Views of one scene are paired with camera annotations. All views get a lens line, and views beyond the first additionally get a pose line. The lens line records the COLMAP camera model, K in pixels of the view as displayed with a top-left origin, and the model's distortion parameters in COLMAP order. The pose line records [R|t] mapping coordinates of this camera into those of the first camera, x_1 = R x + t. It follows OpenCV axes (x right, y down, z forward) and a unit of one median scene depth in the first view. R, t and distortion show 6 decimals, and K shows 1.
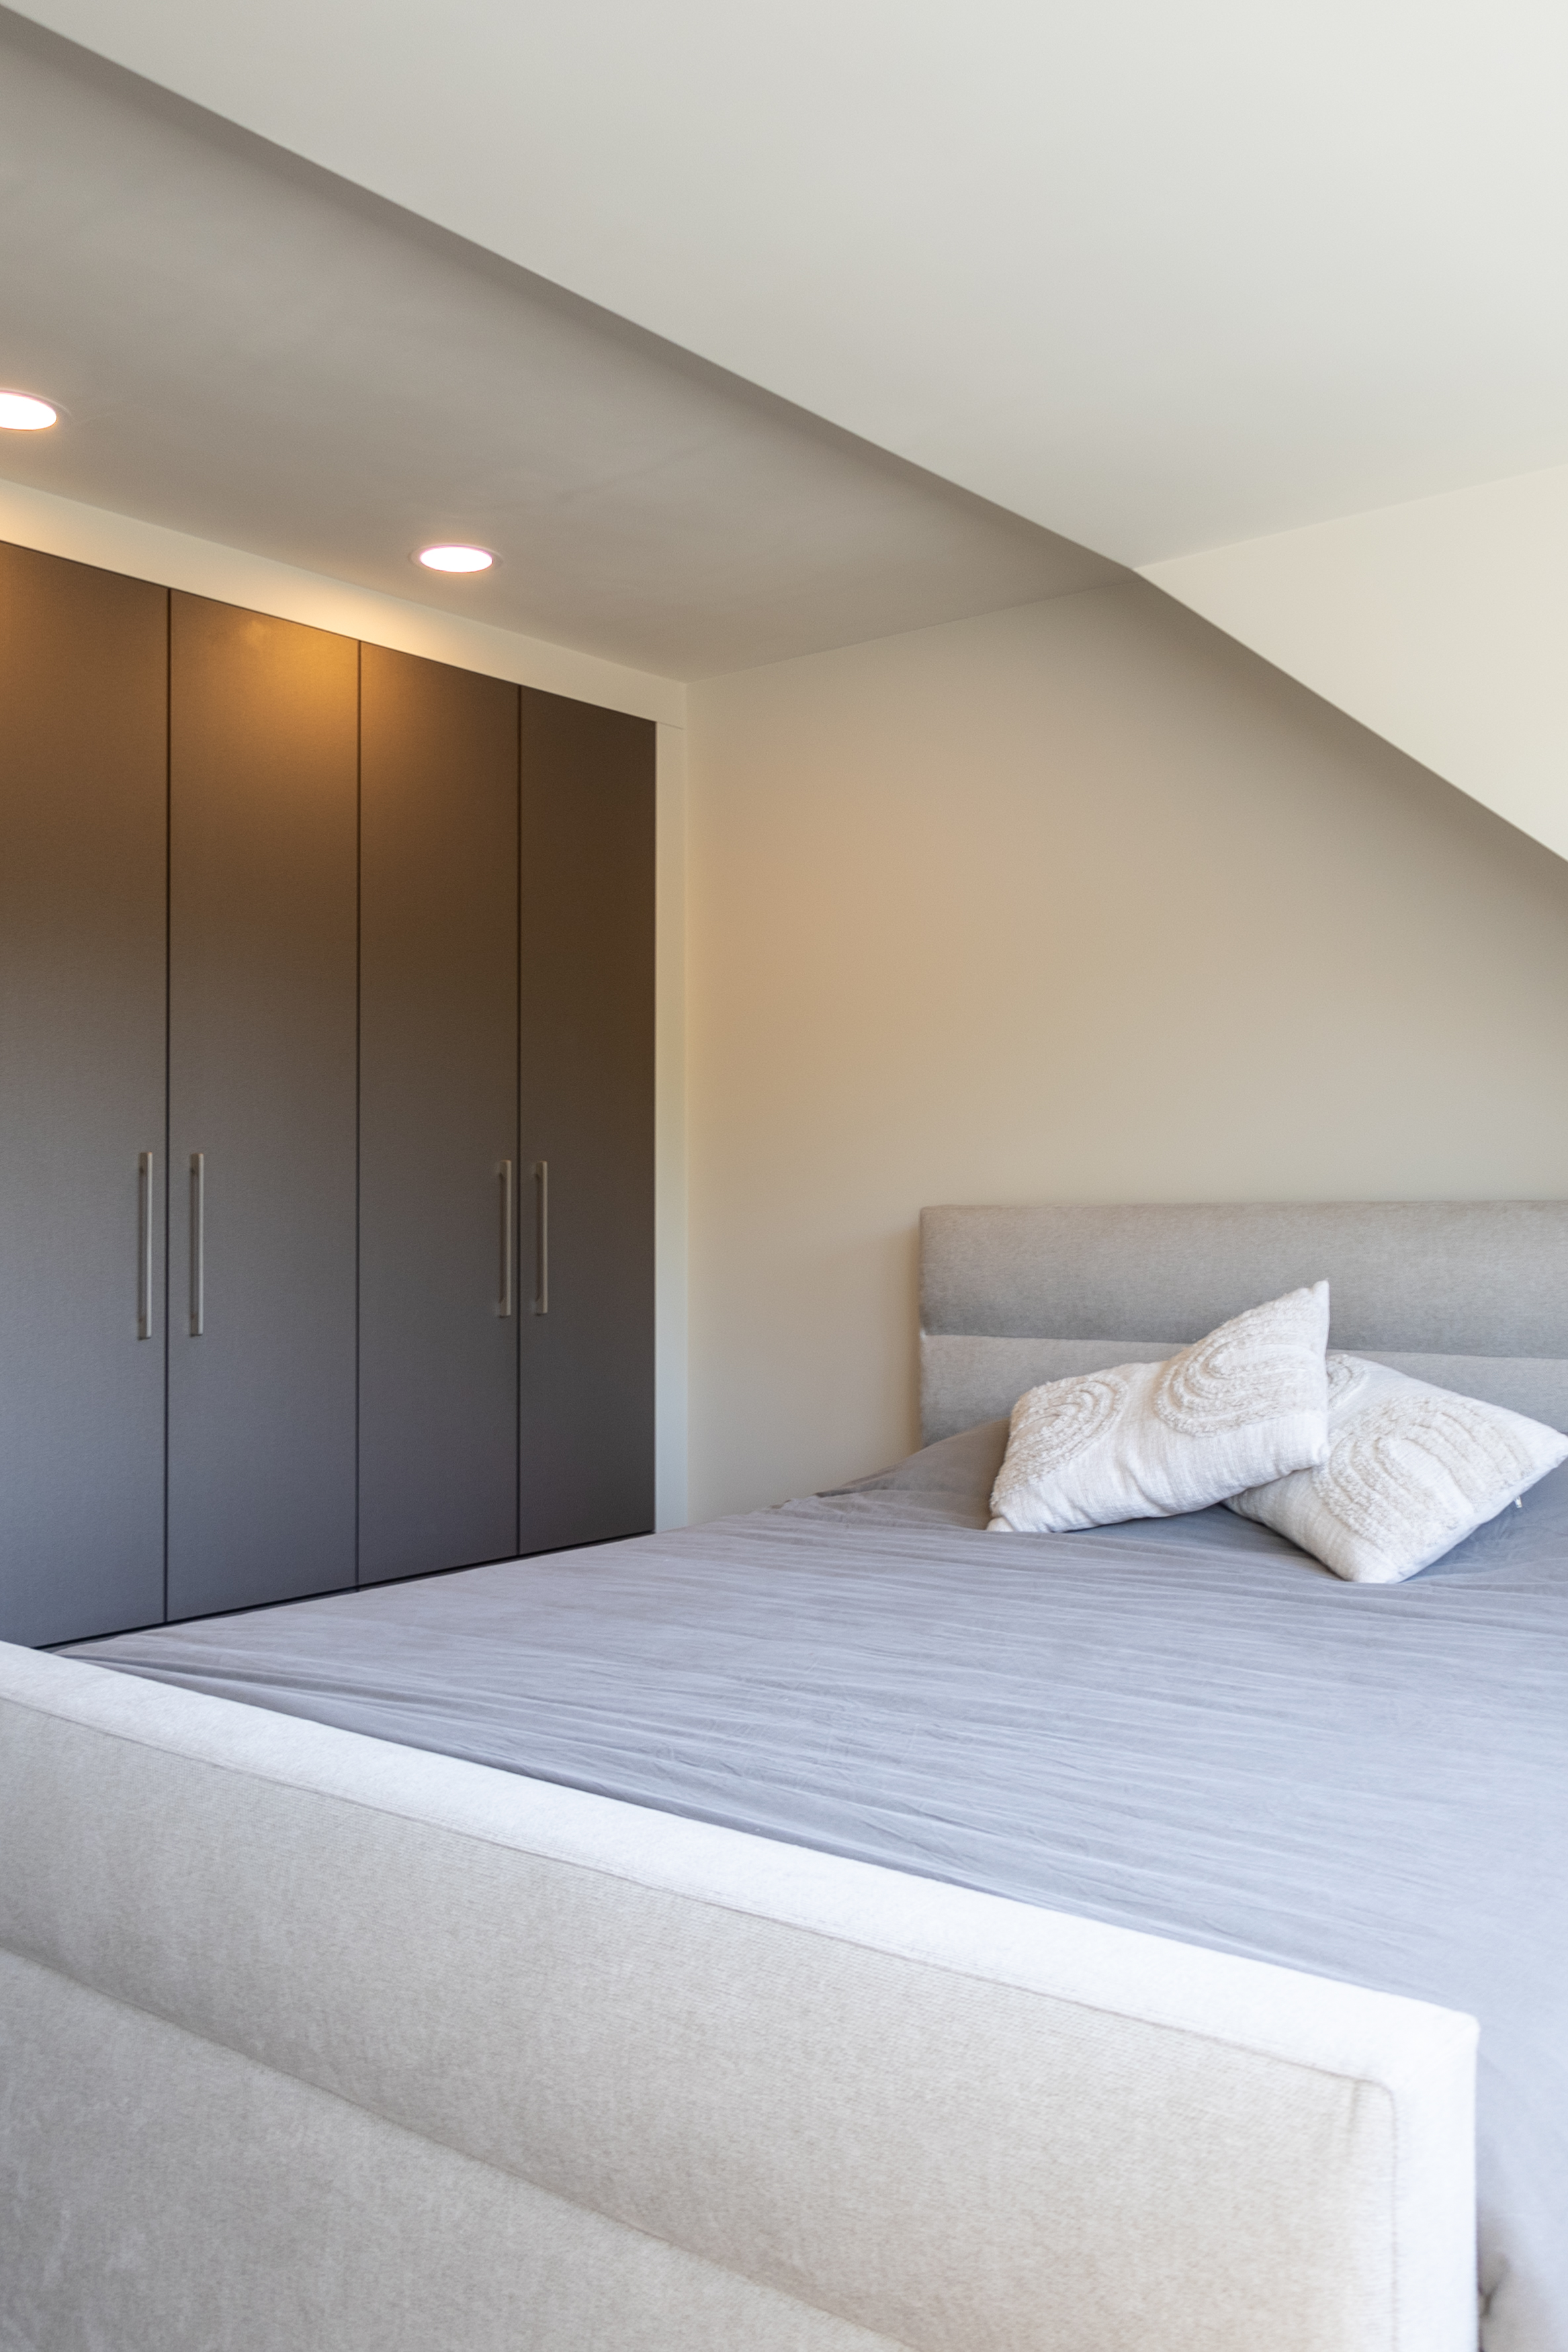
lens RADIAL K [[1953.1, 0, 784.0], [0, 1953.1, 1176.0], [0, 0, 1]] dist [0.002869, -0.004657]
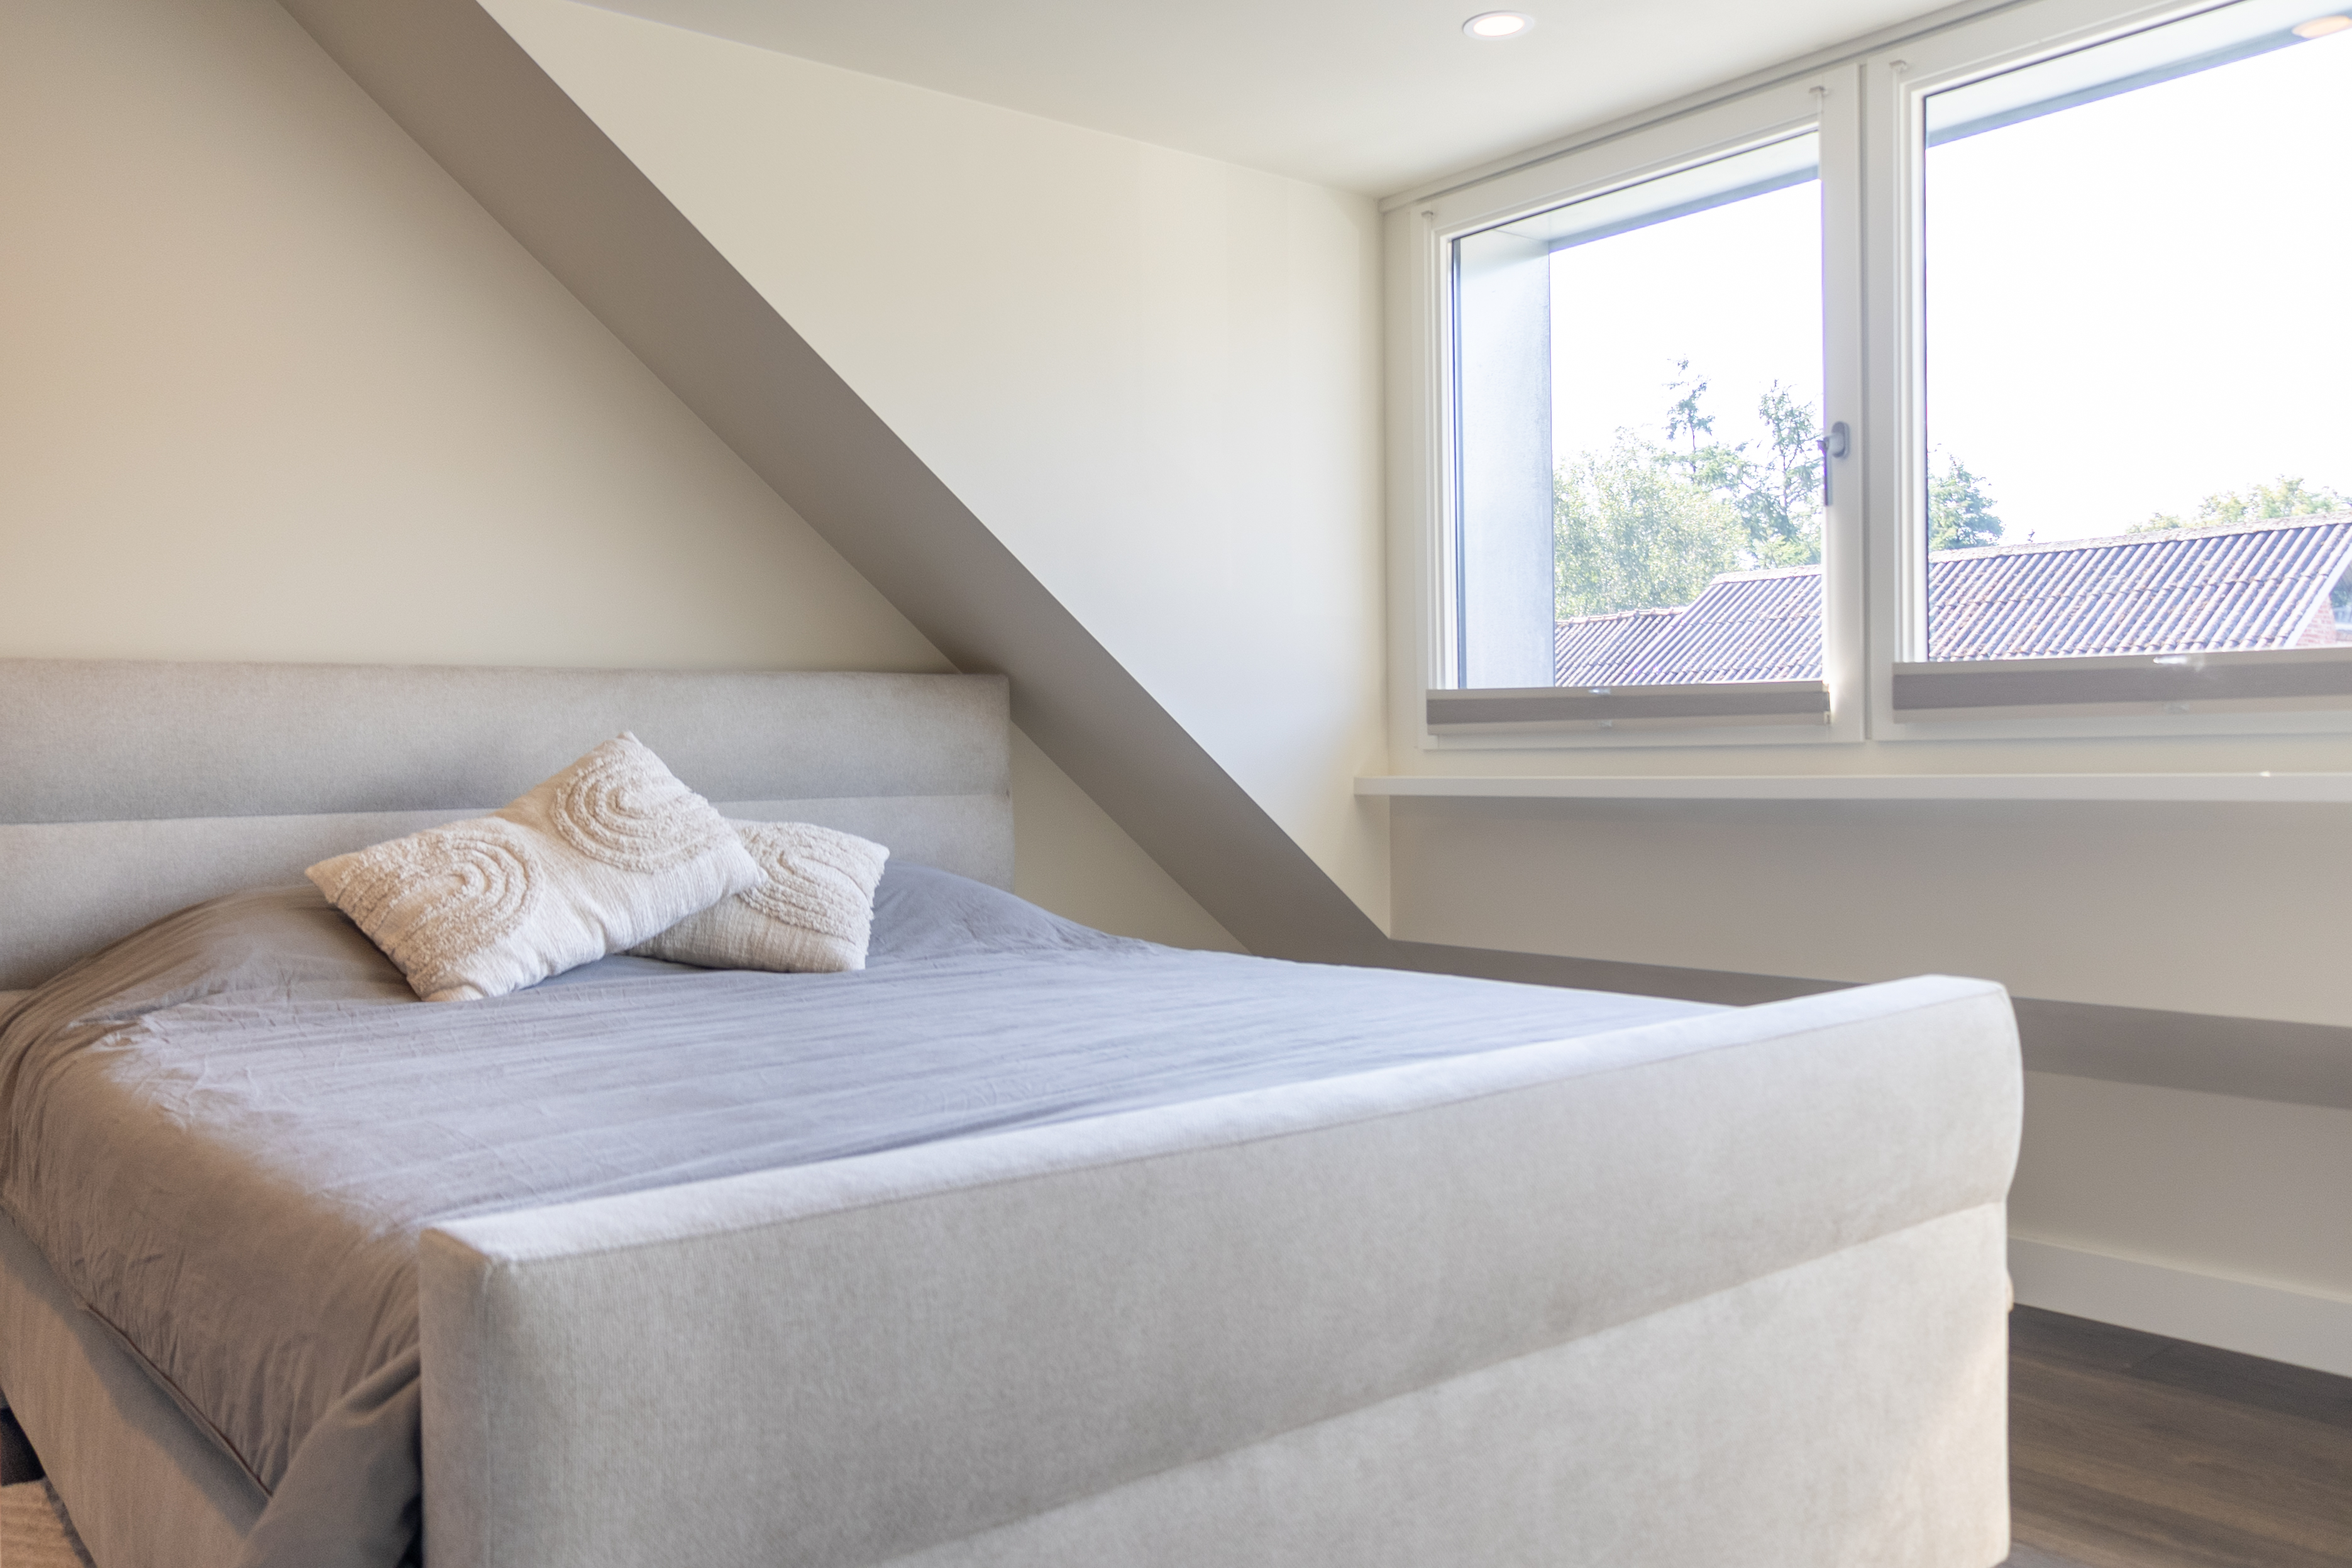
lens RADIAL K [[1851.2, 0, 1187.6], [0, 1851.2, 794.1], [0, 0, 1]] dist [-0.003218, 0.003304]
pose [[0.213291, -0.015375, 0.976868, -0.804228], [-0.001781, 0.999868, 0.016126, 0.089245], [-0.976987, -0.005179, 0.213236, 0.610218]]
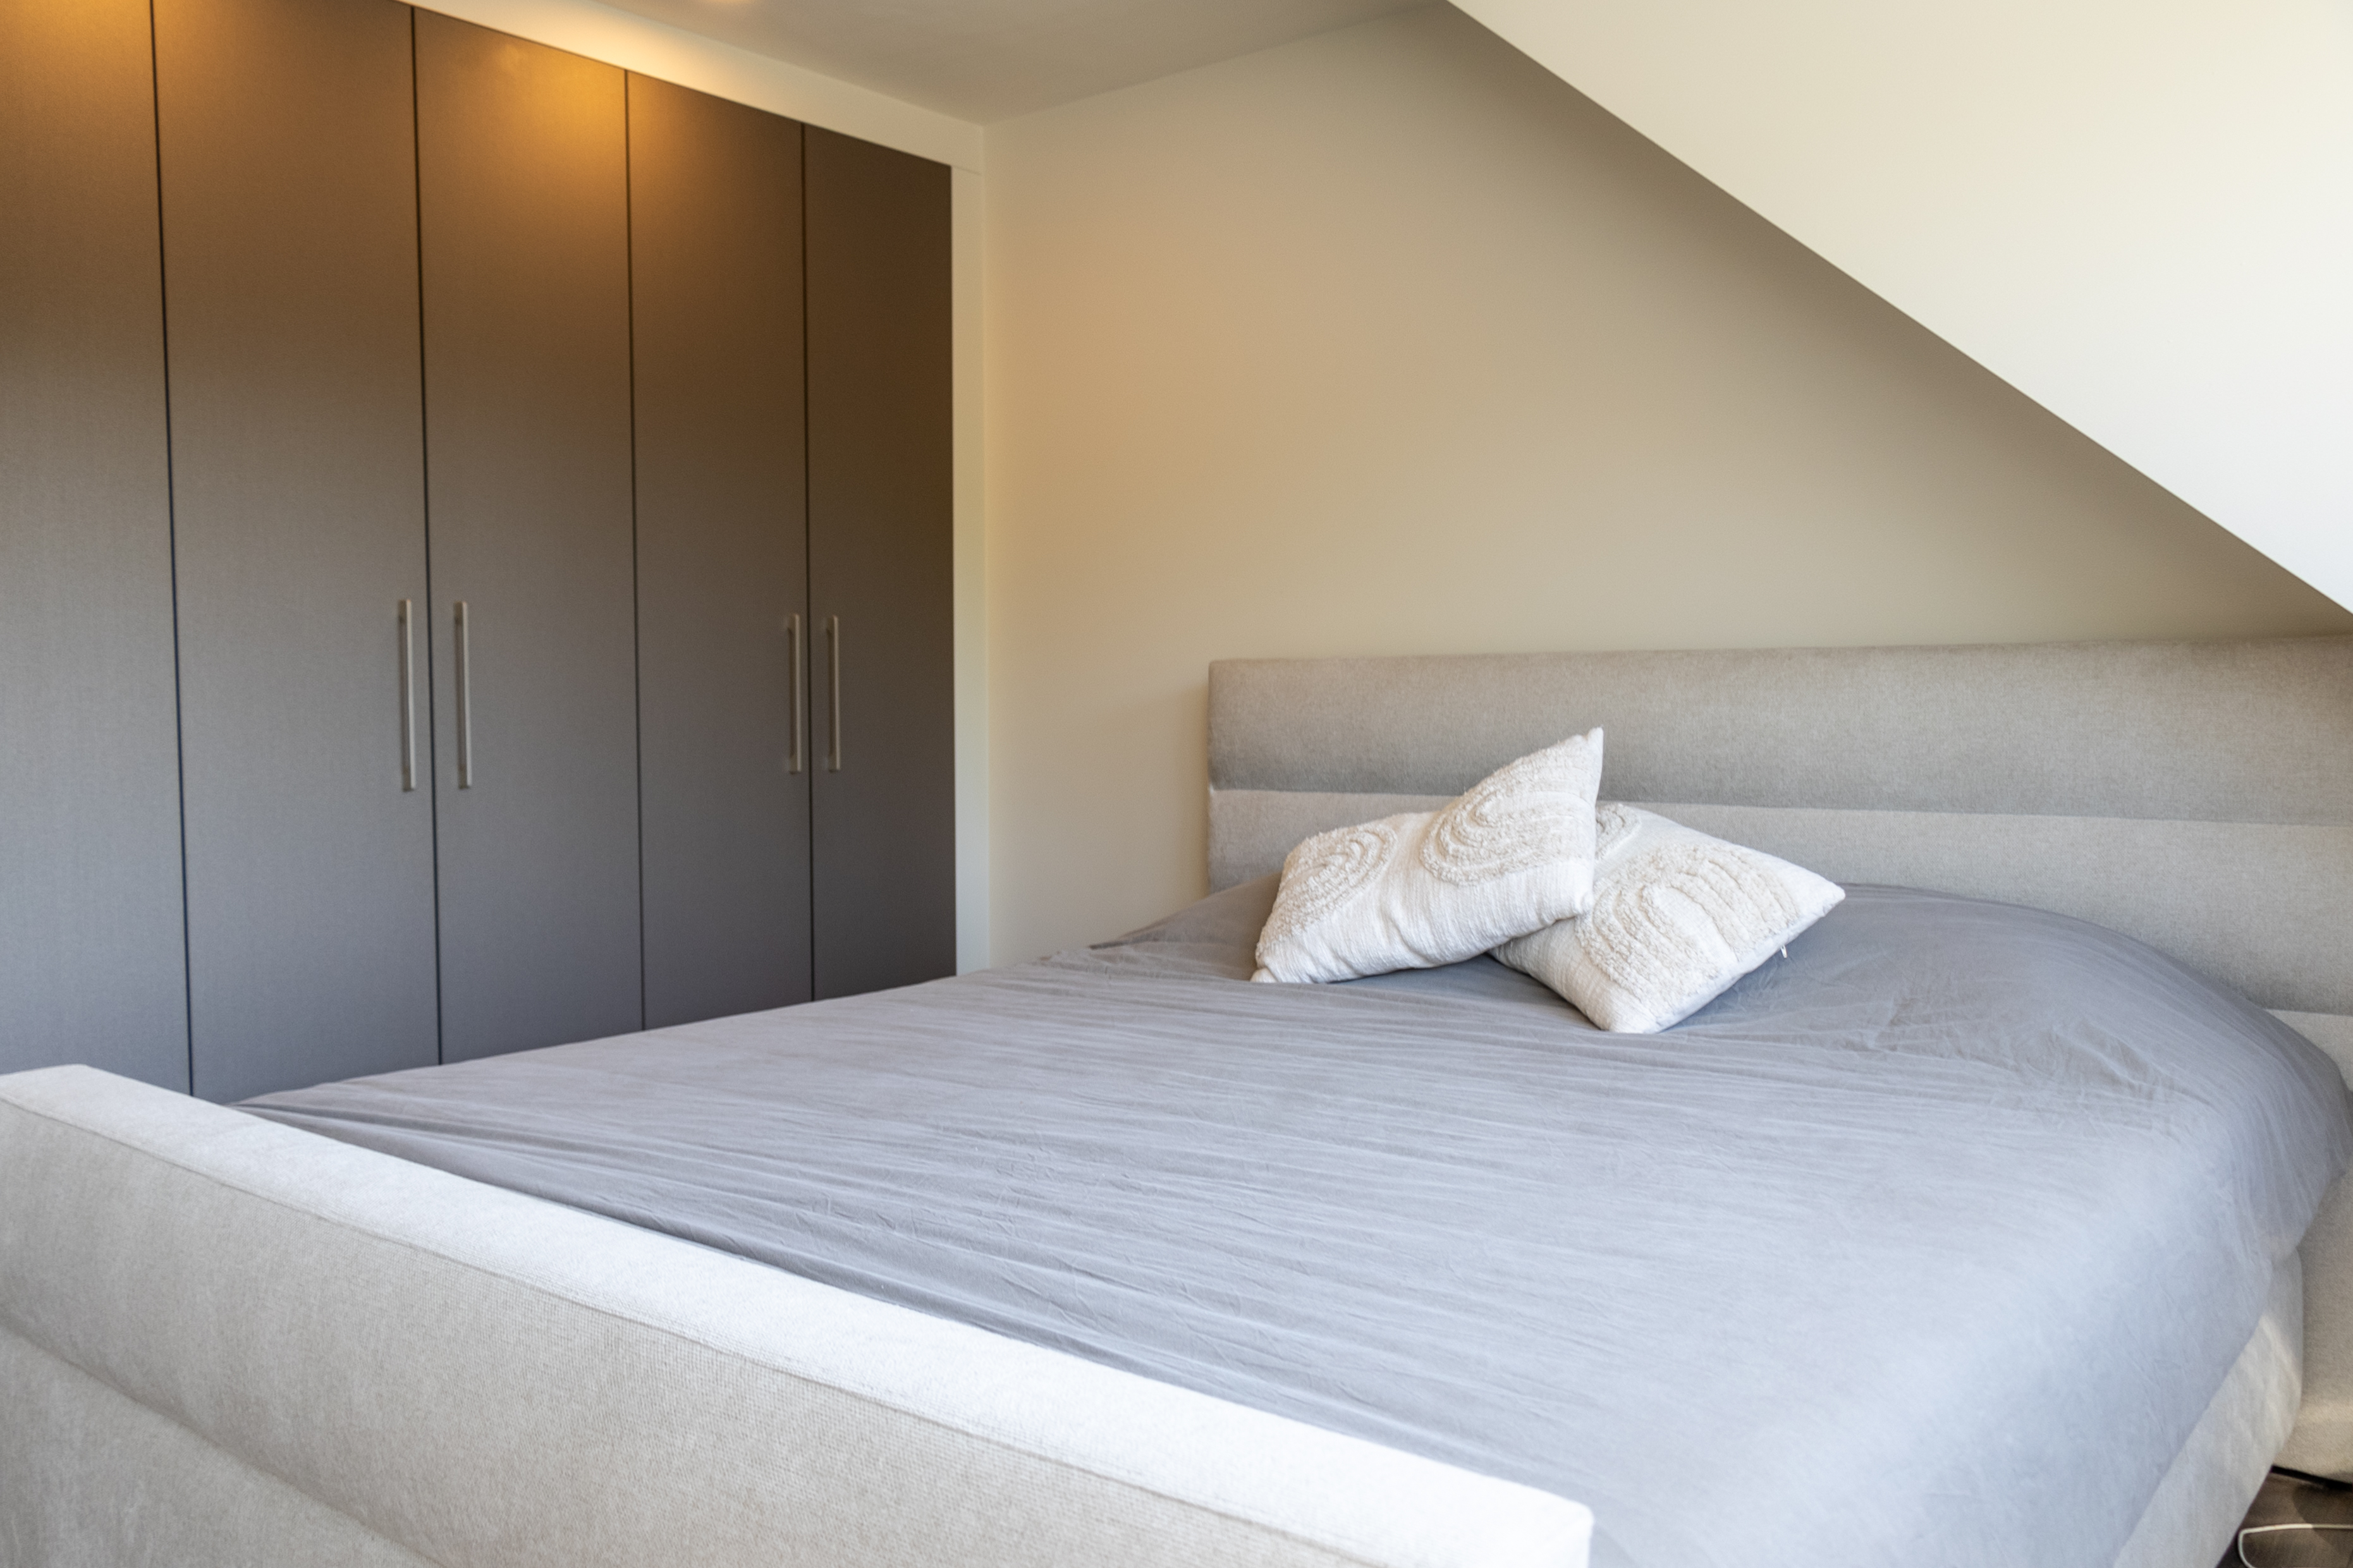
lens RADIAL K [[1860.3, 0, 1154.4], [0, 1860.3, 796.9], [0, 0, 1]] dist [0.006445, 0.007619]
pose [[0.999990, 0.000598, -0.004391, 0.073872], [-0.000275, 0.997320, 0.073166, 0.025049], [0.004423, -0.073164, 0.997310, 0.089052]]
